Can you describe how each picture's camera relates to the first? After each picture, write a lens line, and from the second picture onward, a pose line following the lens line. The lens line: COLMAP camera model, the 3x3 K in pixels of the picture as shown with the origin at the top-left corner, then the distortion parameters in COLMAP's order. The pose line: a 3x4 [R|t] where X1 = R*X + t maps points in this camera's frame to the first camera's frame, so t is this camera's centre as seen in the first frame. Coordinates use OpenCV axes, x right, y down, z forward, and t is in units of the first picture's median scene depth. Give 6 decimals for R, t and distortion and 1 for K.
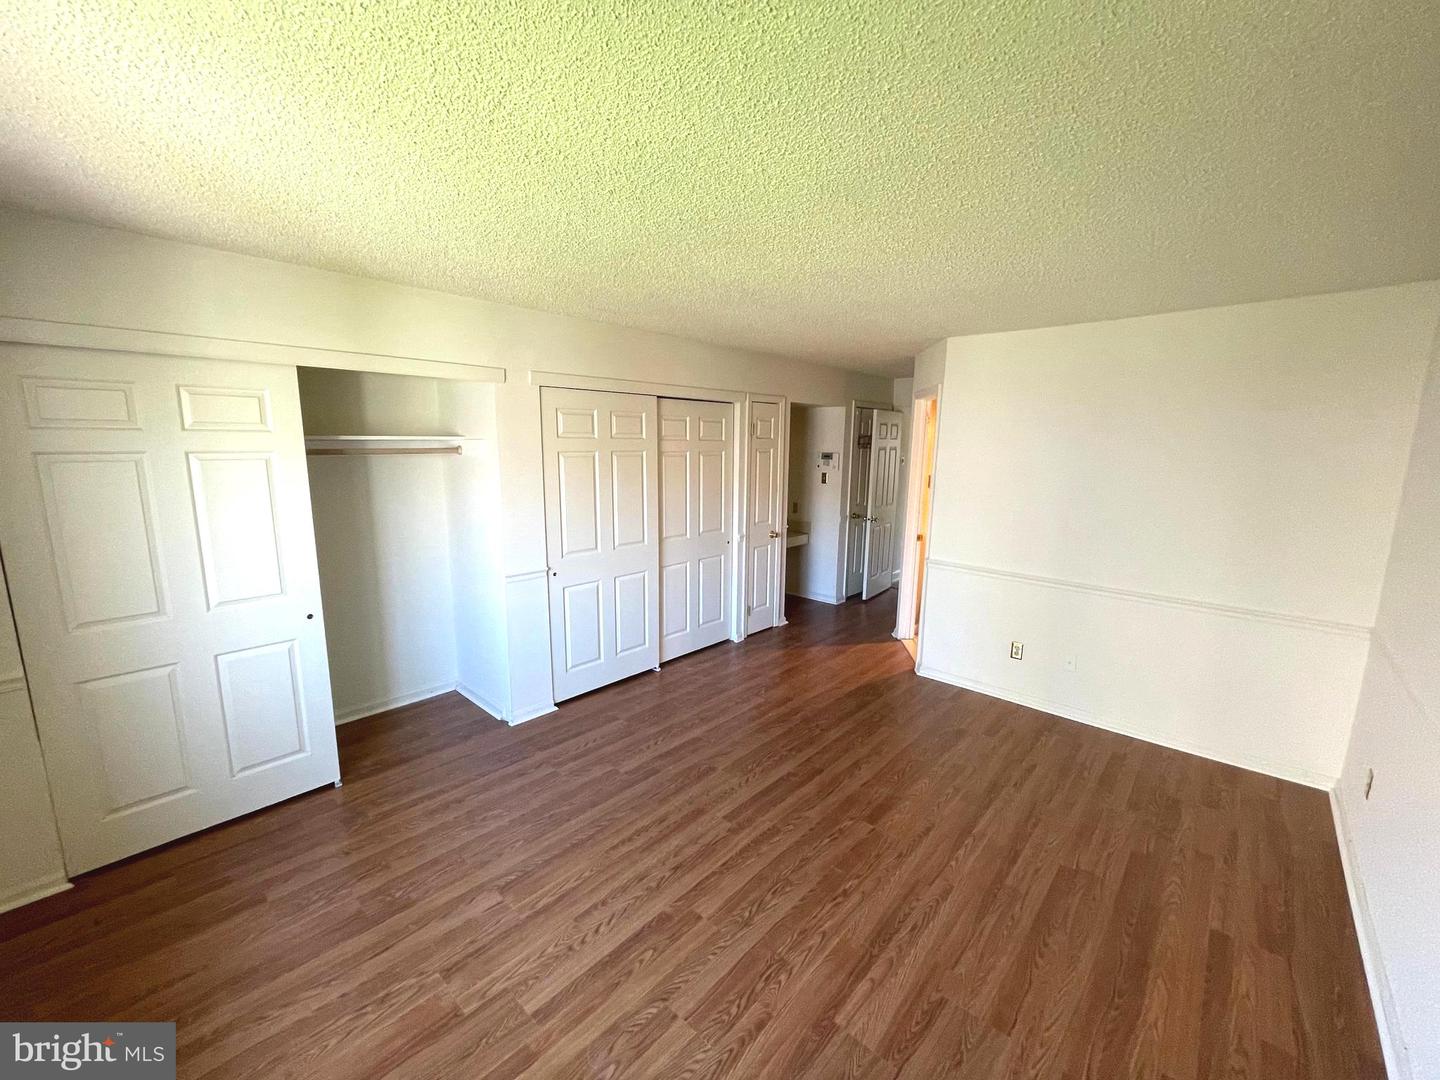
lens RADIAL K [[585.8, 0, 726.2], [0, 585.8, 506.6], [0, 0, 1]] dist [-0.000584, -0.000057]
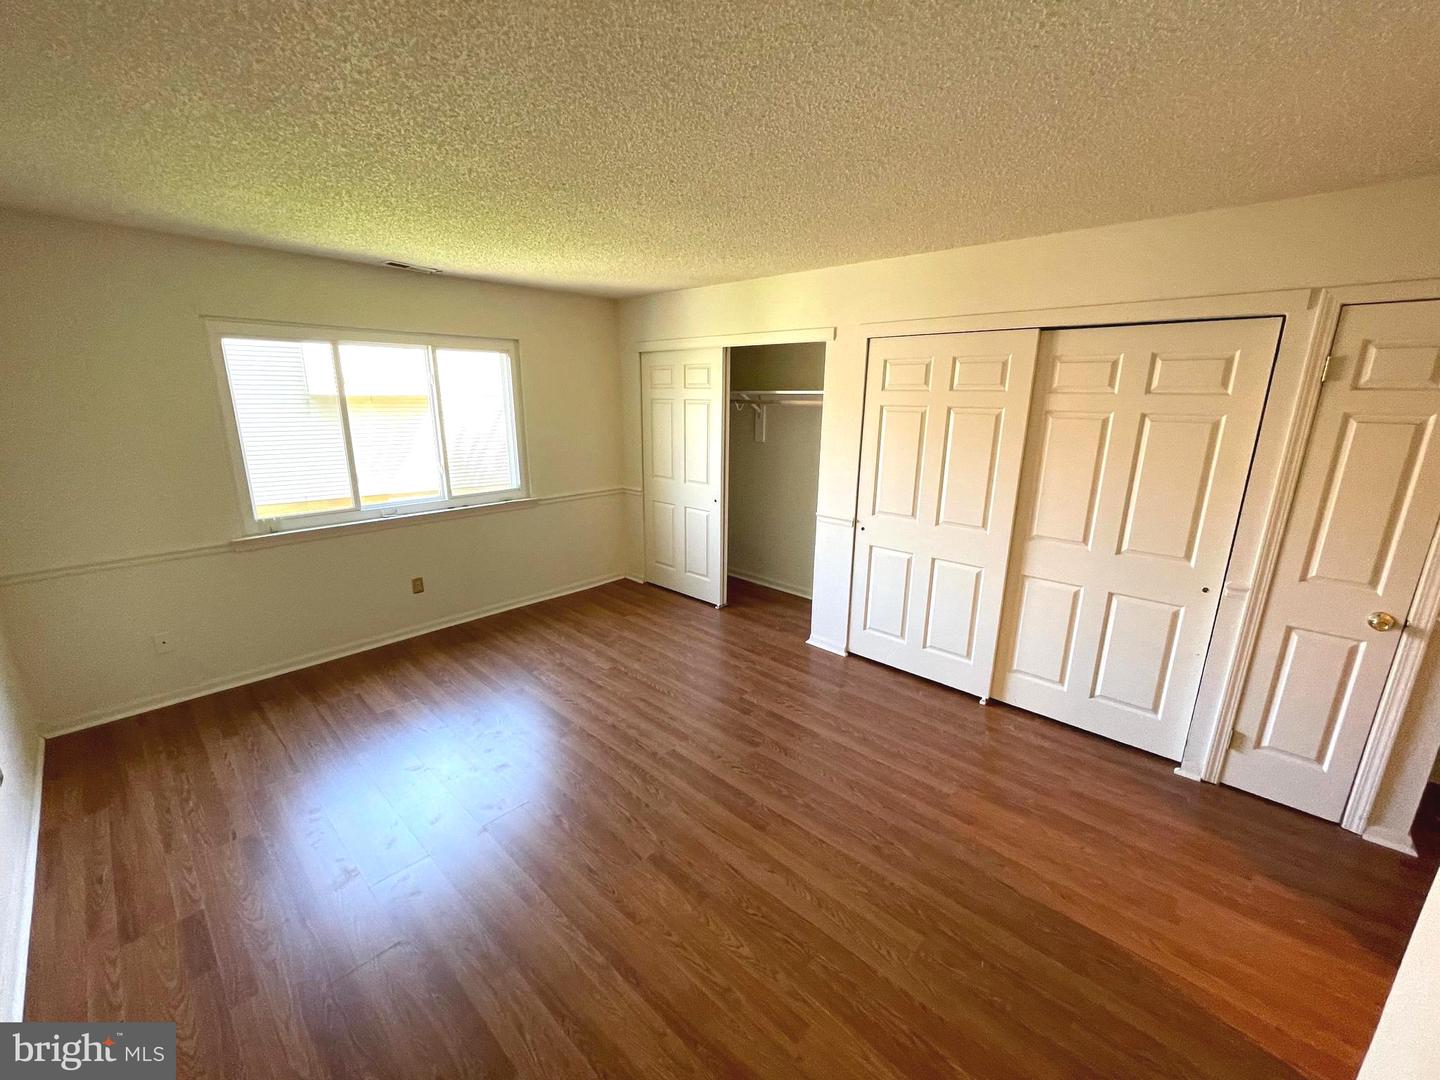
lens RADIAL K [[582.4, 0, 720.0], [0, 582.4, 540.0], [0, 0, 1]] dist [-0.002277, -0.000436]
pose [[-0.019402, 0.237480, -0.971199, 0.850452], [-0.116538, 0.964223, 0.238102, -0.095858], [0.992997, 0.117801, 0.008968, 0.931569]]
